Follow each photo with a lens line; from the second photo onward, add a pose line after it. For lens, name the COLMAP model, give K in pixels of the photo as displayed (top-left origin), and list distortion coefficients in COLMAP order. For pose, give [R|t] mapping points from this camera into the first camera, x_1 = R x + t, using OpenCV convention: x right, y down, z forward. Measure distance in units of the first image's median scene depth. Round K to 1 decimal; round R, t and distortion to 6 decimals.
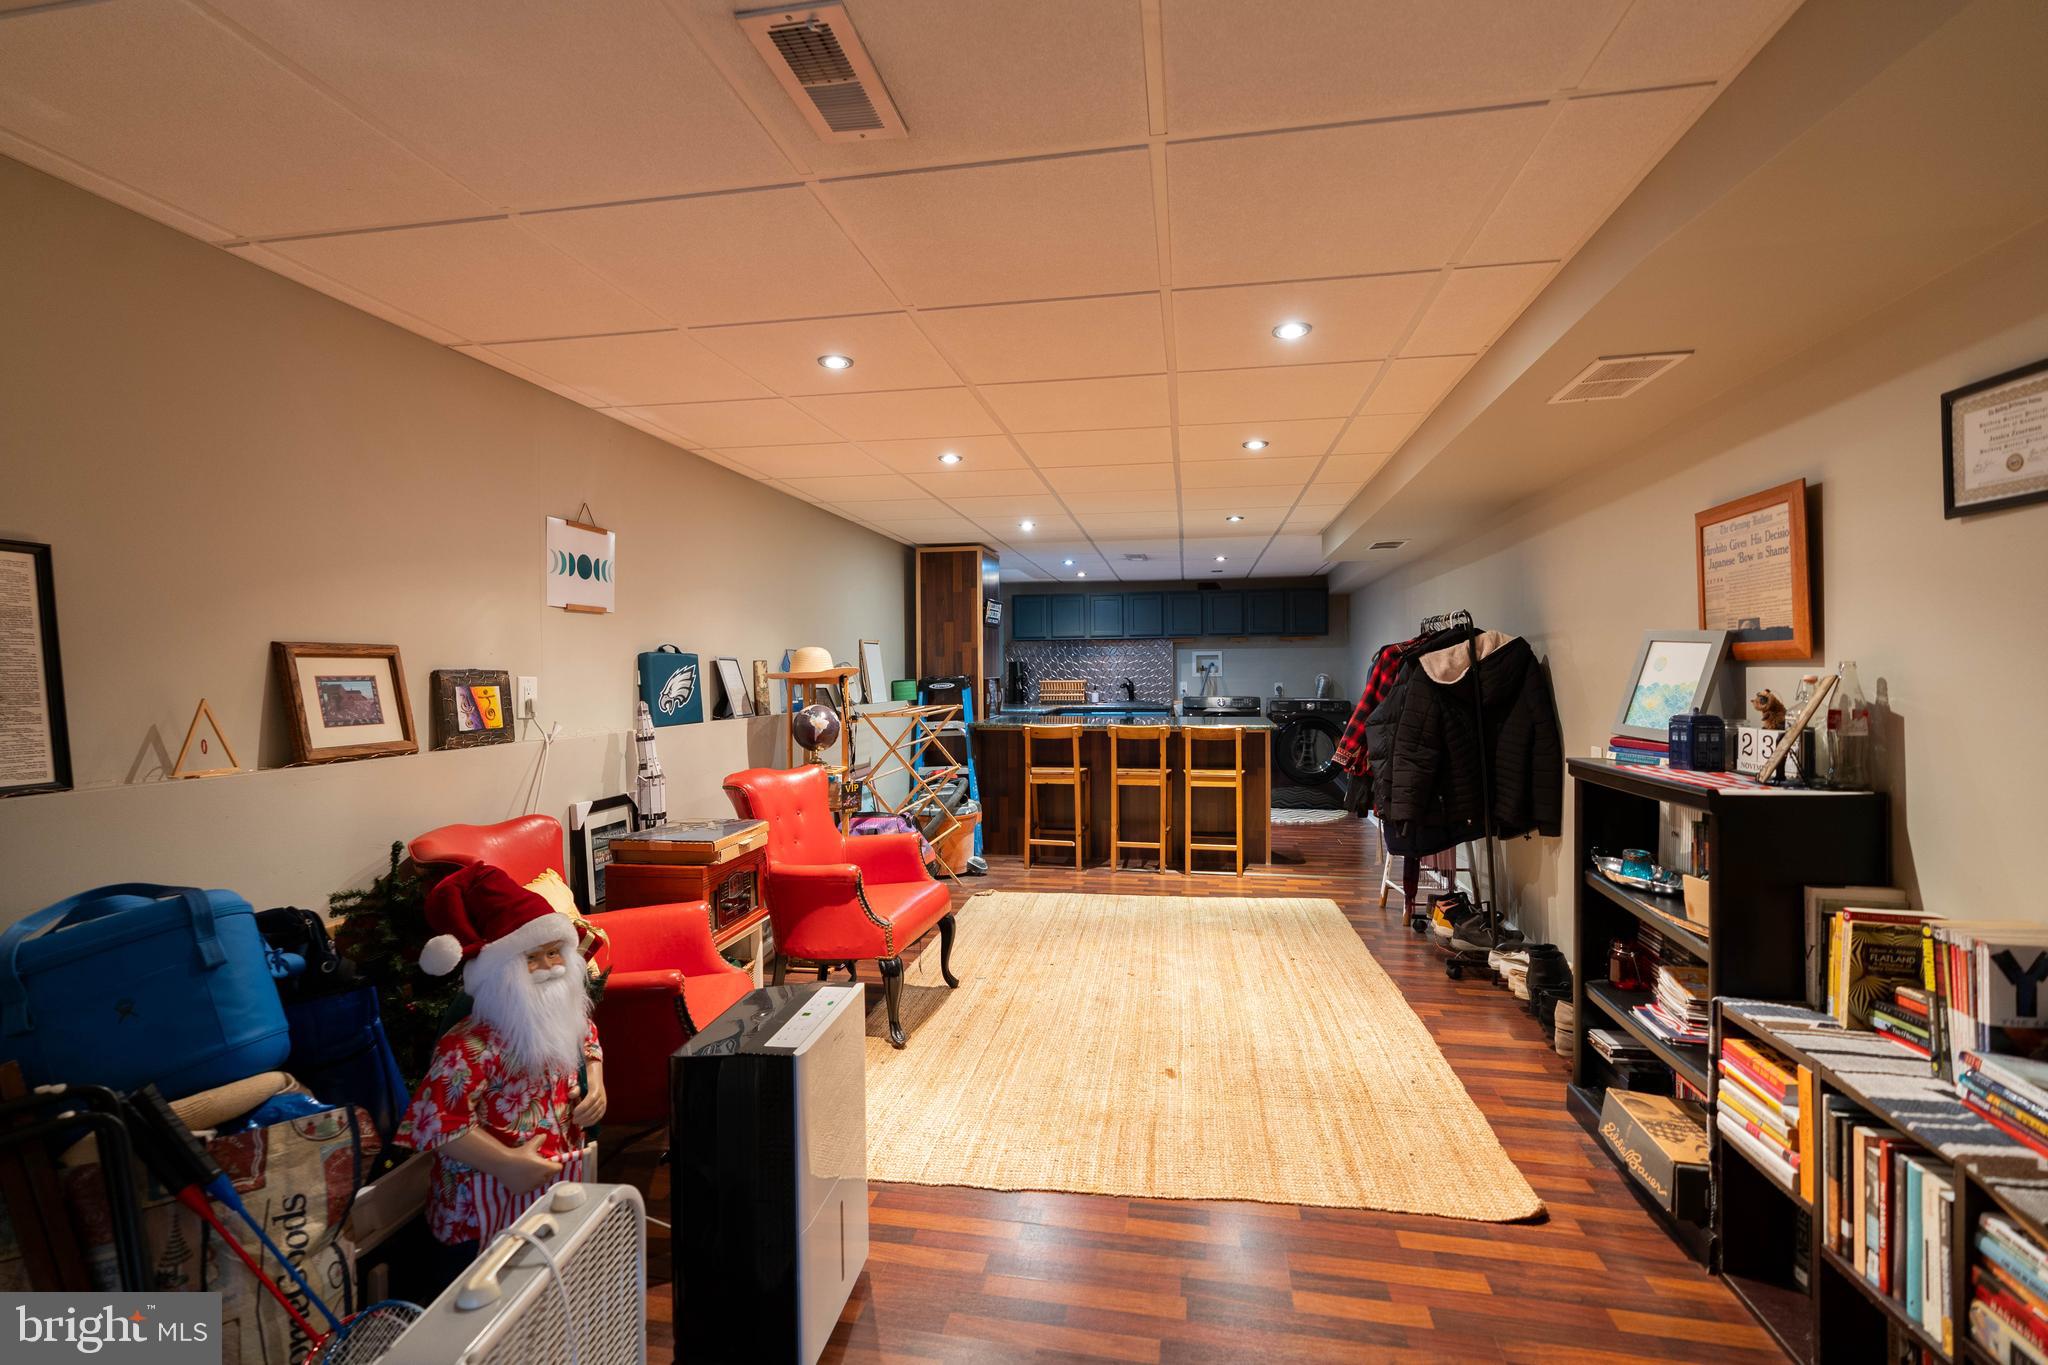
lens RADIAL K [[929.8, 0, 1020.4], [0, 929.8, 674.0], [0, 0, 1]] dist [-0.016547, 0.002059]
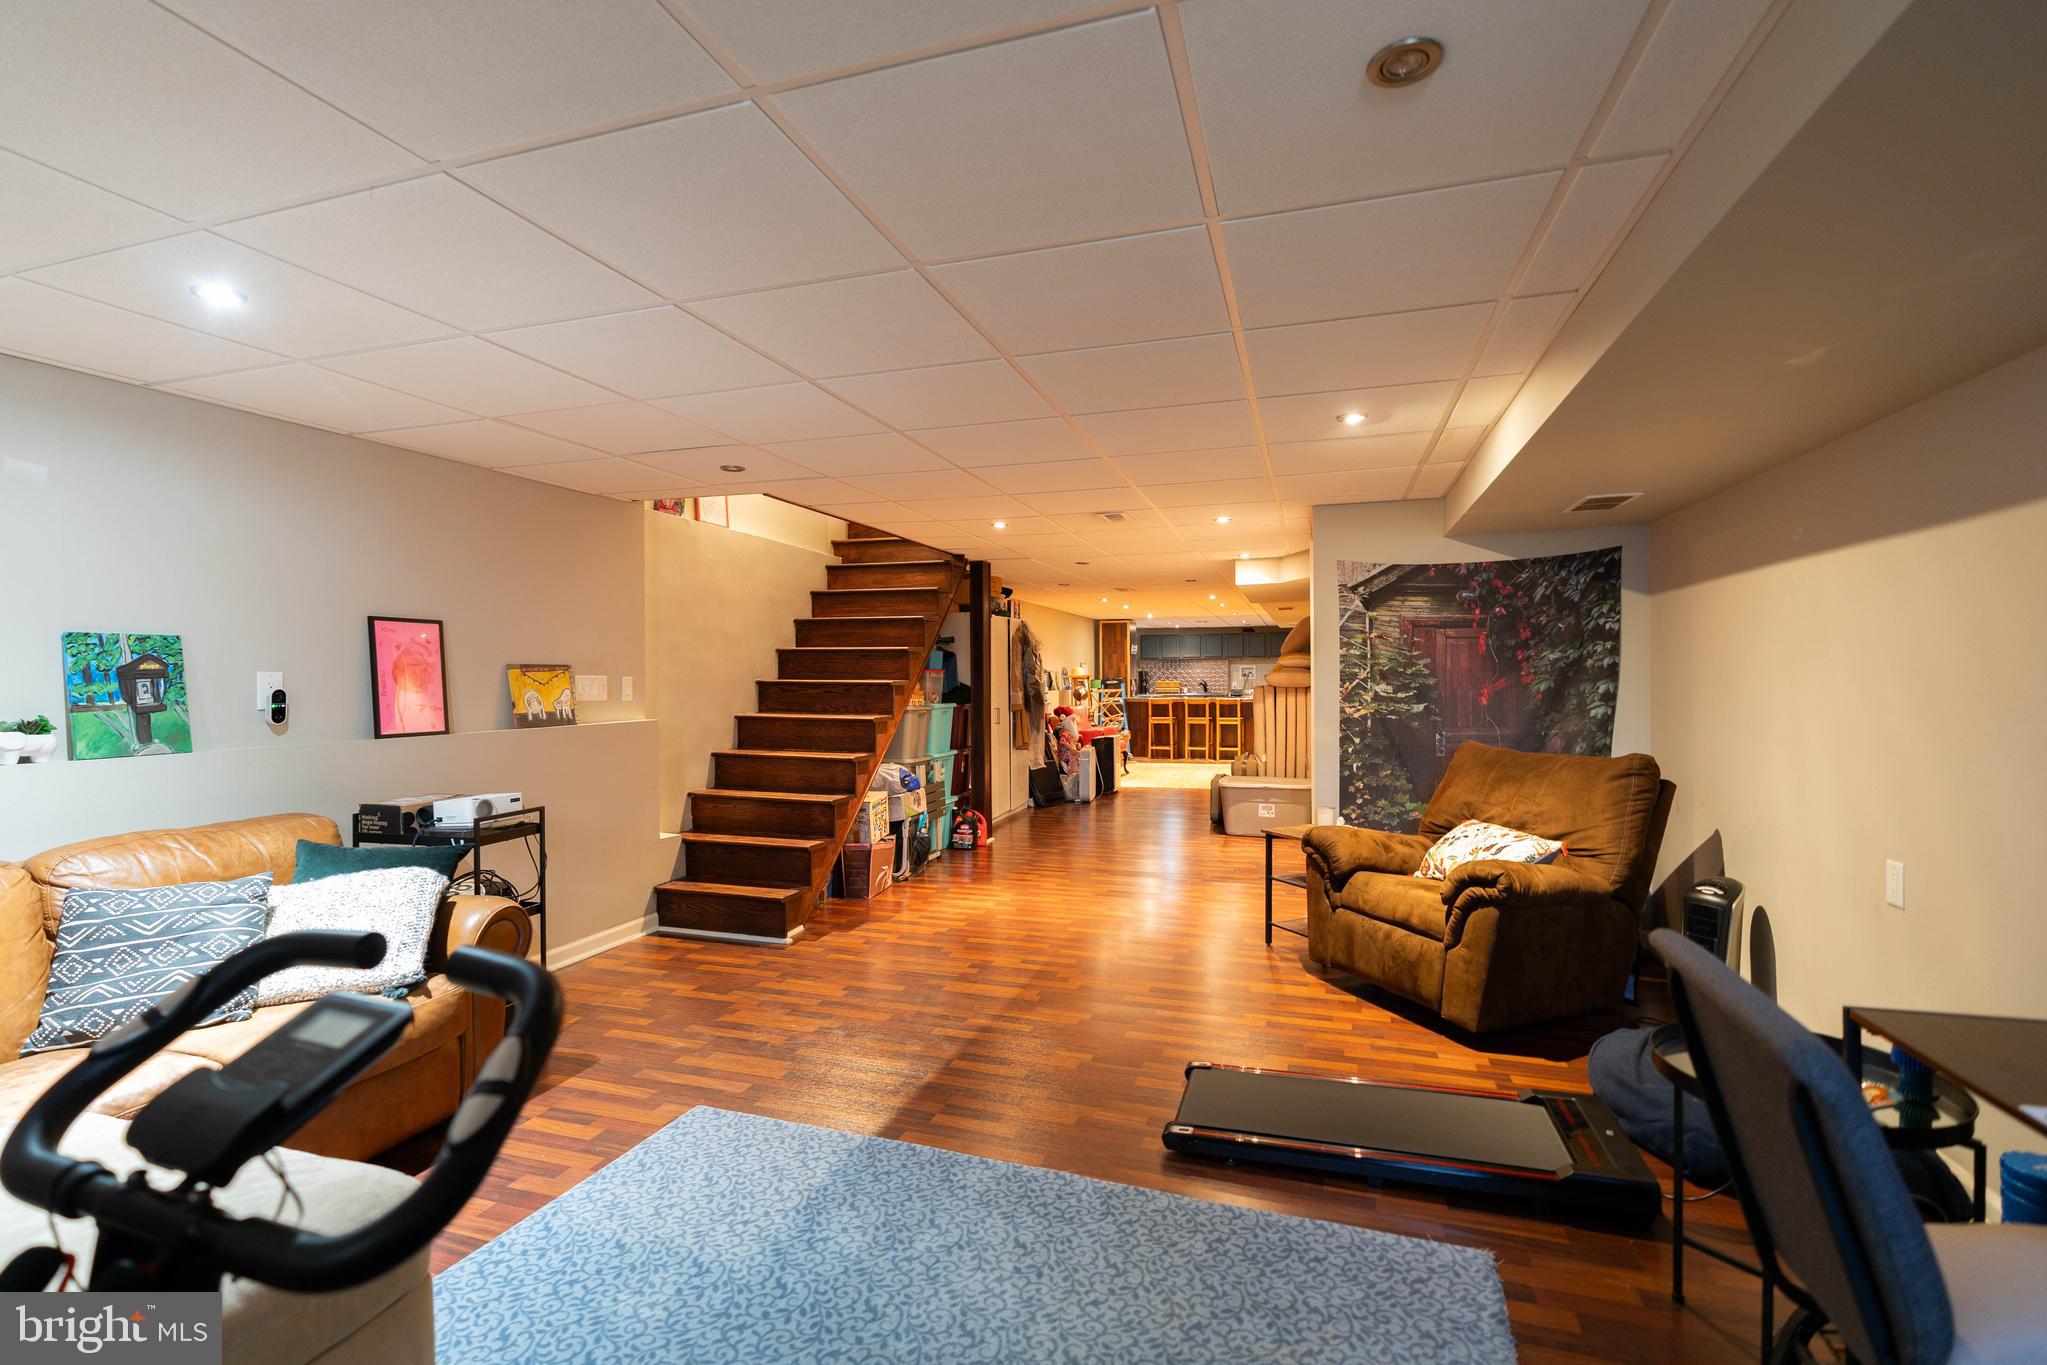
lens RADIAL K [[929.4, 0, 1021.0], [0, 929.4, 677.0], [0, 0, 1]] dist [-0.016547, 0.002059]
pose [[0.992526, 0.004099, -0.121964, -0.029345], [-0.004555, 0.999984, -0.003460, 0.009788], [0.121947, 0.003990, 0.992529, -1.356005]]
